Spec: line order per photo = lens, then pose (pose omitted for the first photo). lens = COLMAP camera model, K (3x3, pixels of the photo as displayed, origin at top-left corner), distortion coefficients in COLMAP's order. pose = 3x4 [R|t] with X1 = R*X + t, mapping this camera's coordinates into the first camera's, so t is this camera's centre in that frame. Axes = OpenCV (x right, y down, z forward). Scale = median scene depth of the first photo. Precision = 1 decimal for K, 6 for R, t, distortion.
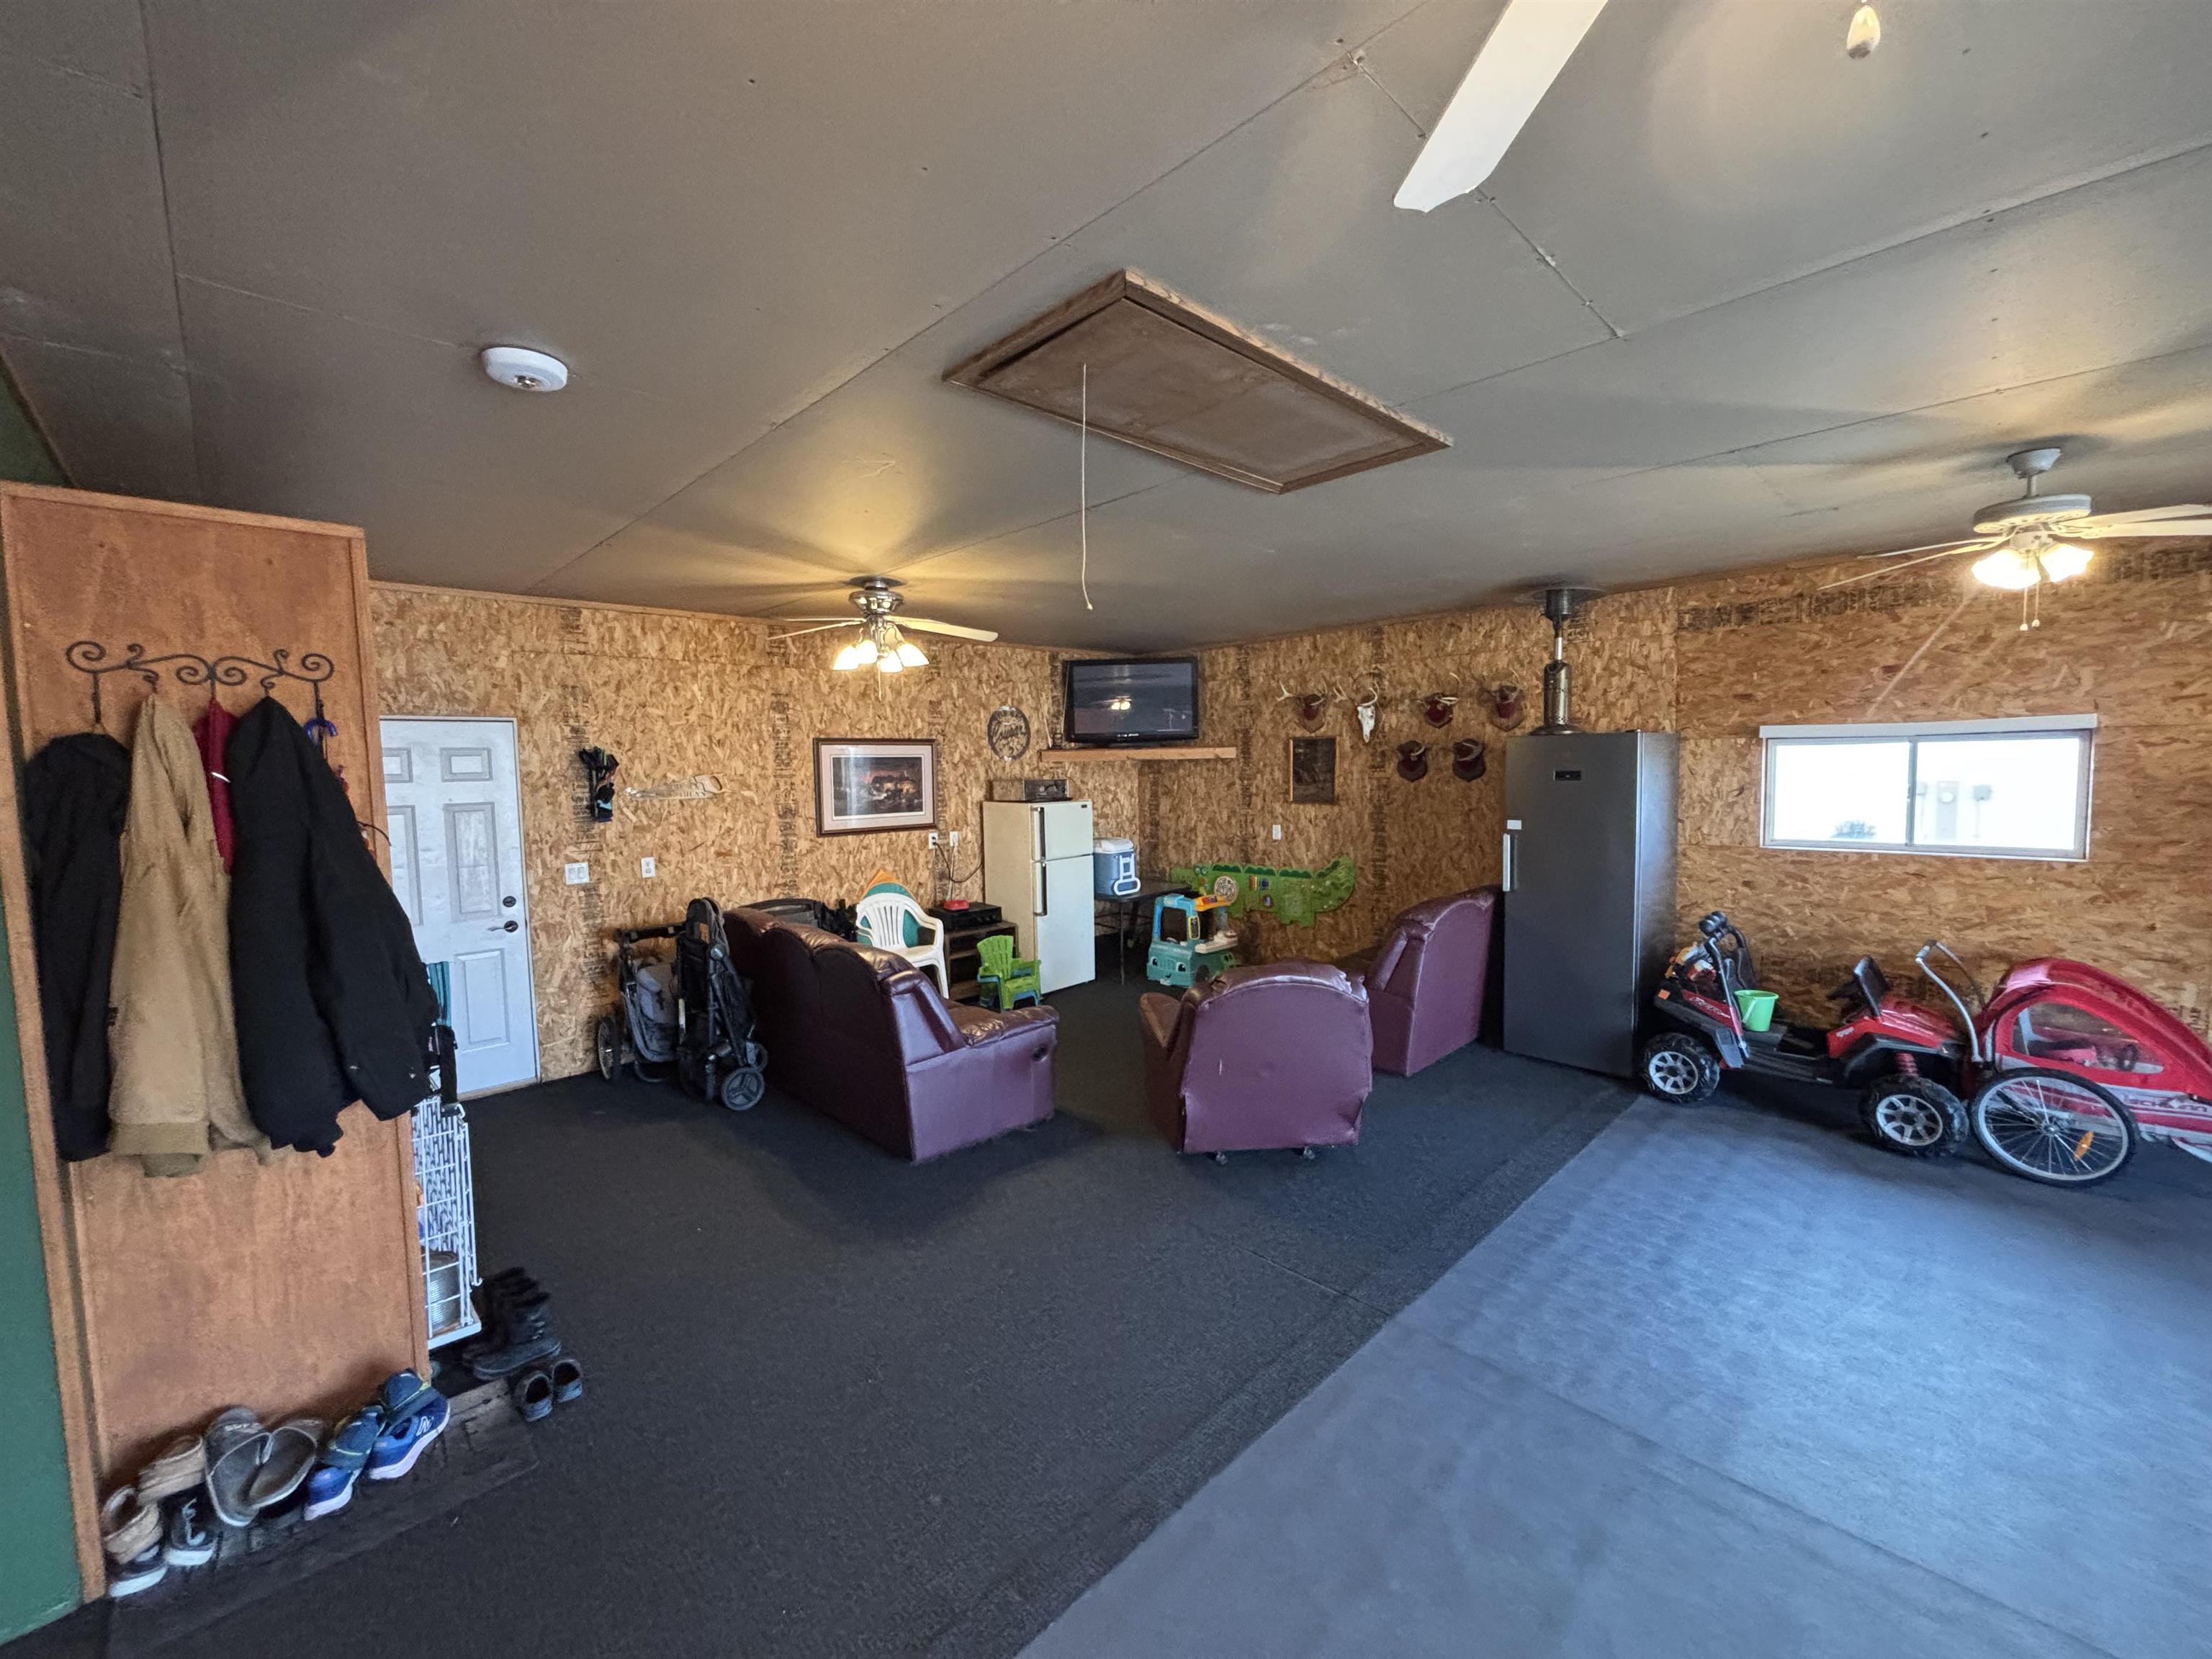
lens RADIAL K [[885.3, 0, 1104.3], [0, 885.3, 827.3], [0, 0, 1]] dist [-0.000169, -0.000047]
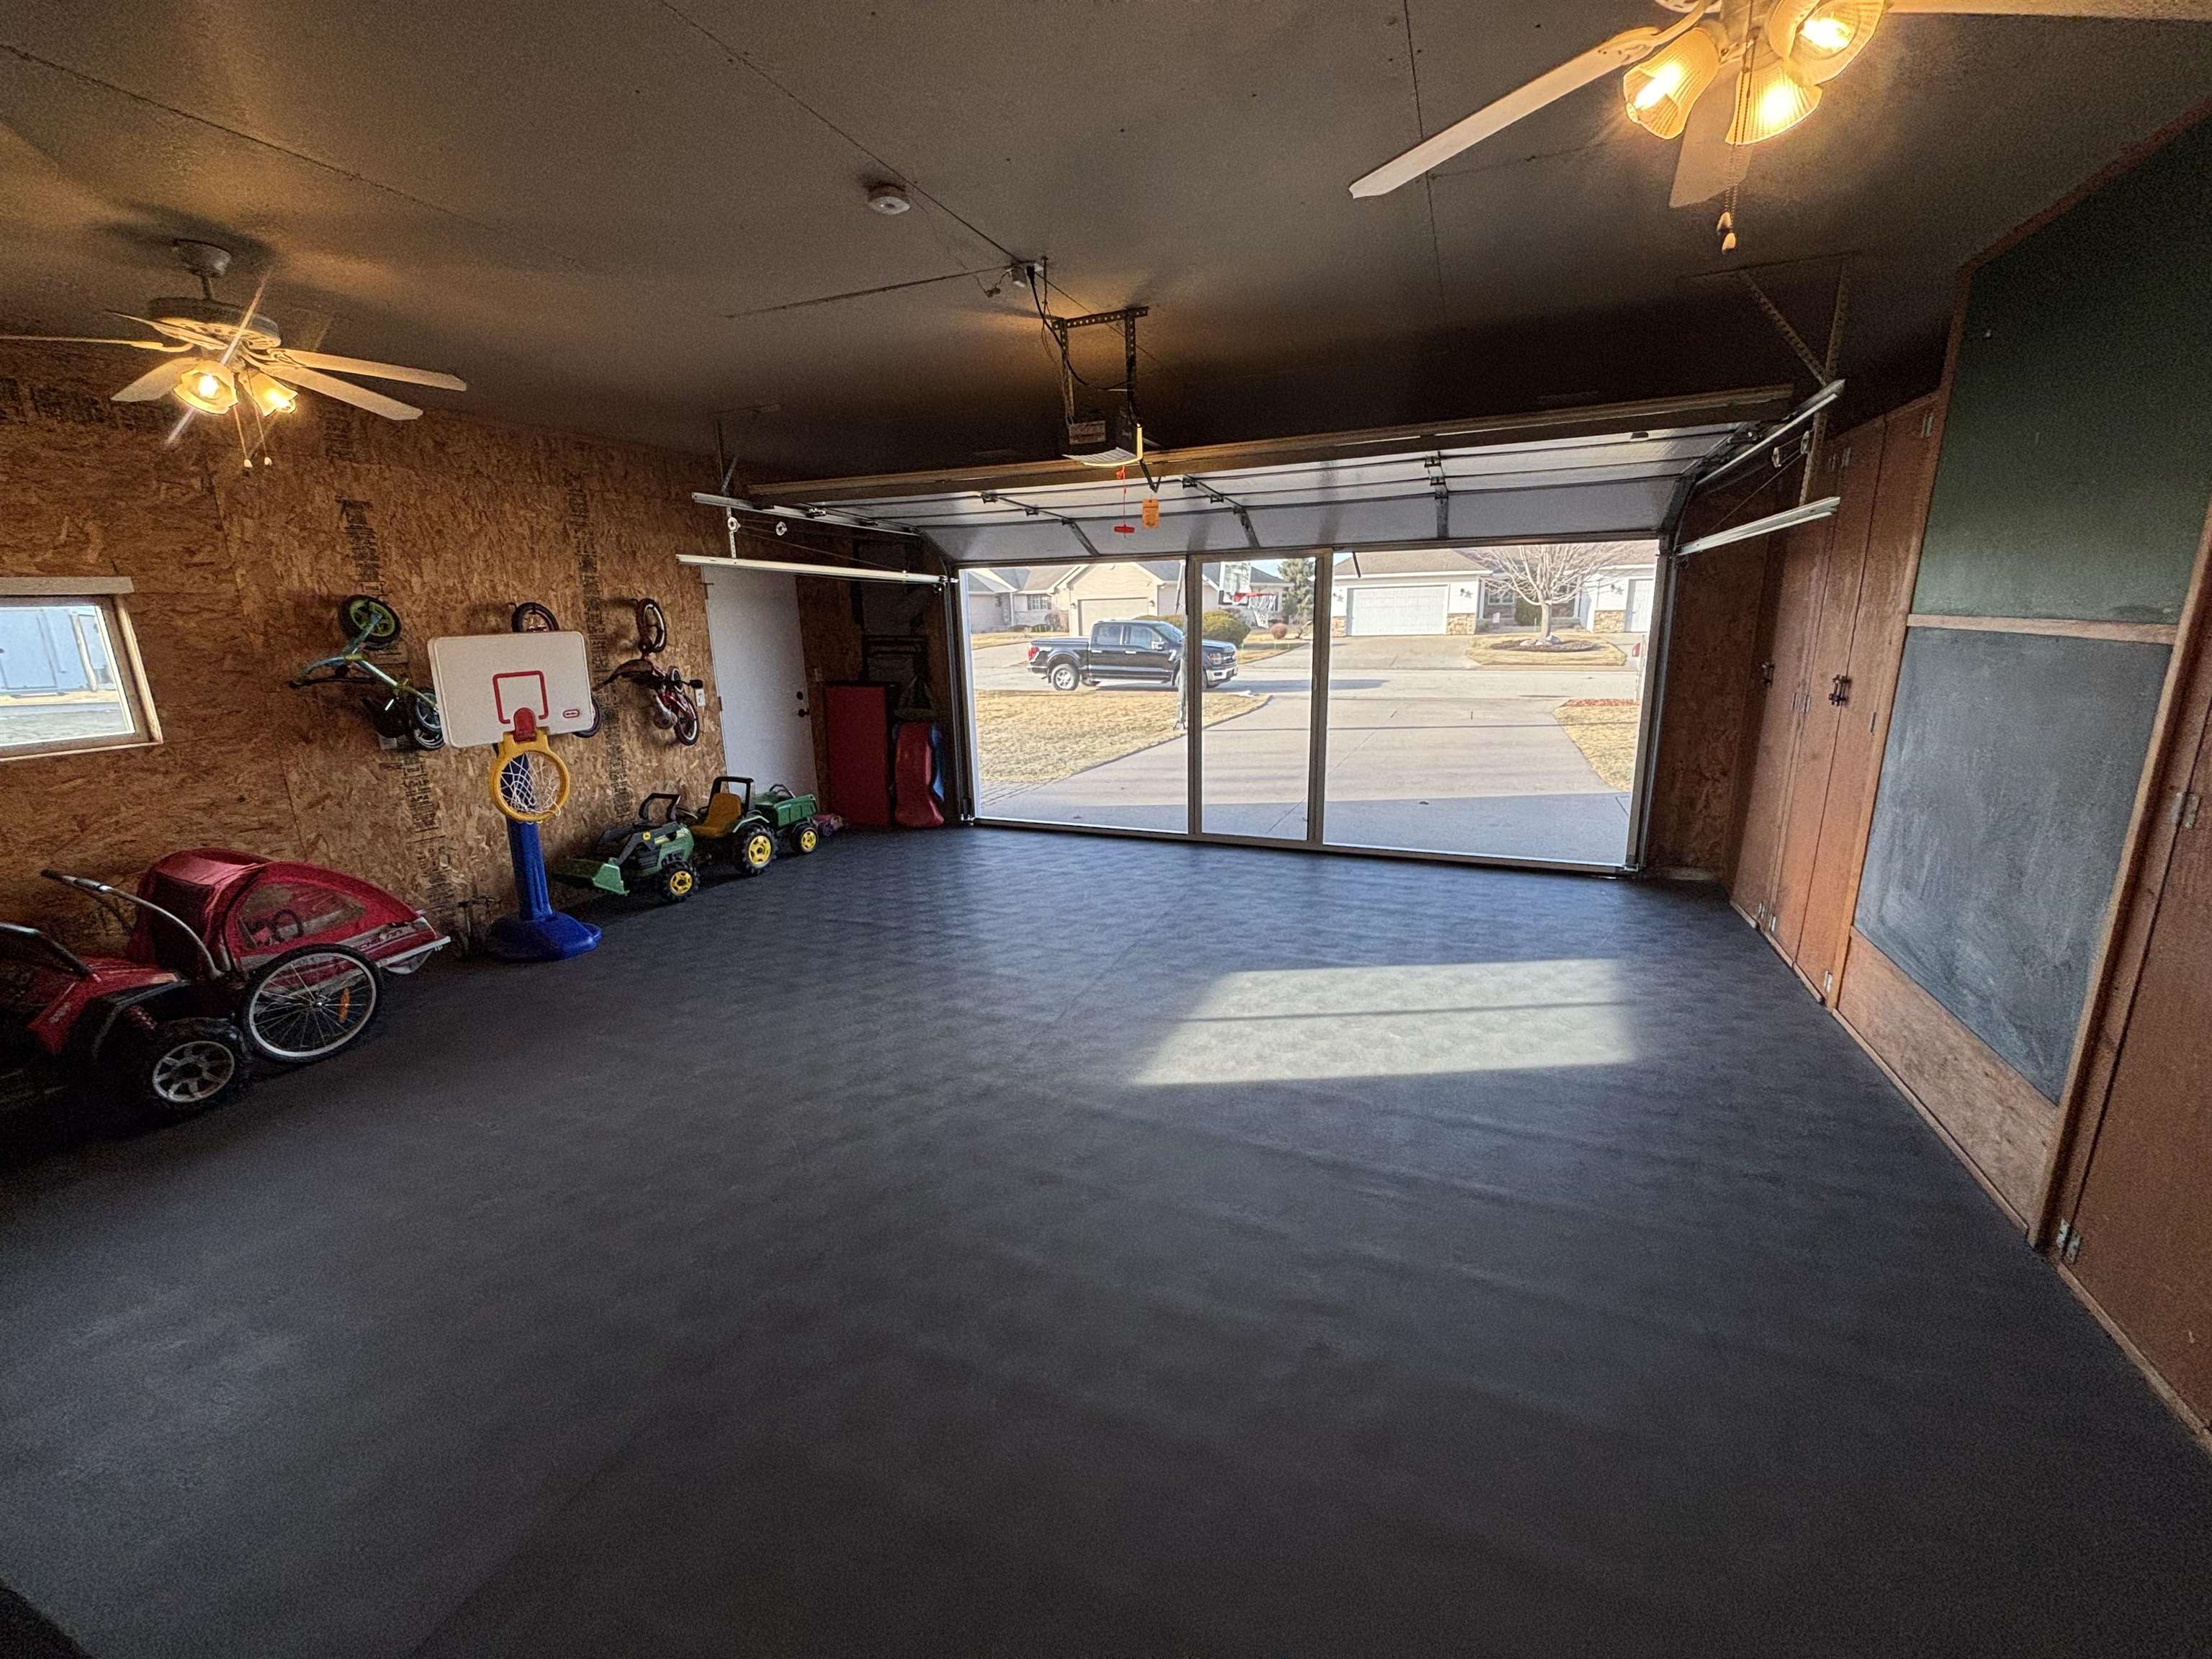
lens RADIAL K [[885.3, 0, 1103.7], [0, 885.3, 821.0], [0, 0, 1]] dist [-0.000169, -0.000047]
pose [[-0.395135, -0.185037, 0.899794, -0.121585], [0.099530, 0.965114, 0.242177, -0.009335], [-0.913215, 0.185249, -0.362934, 0.480876]]
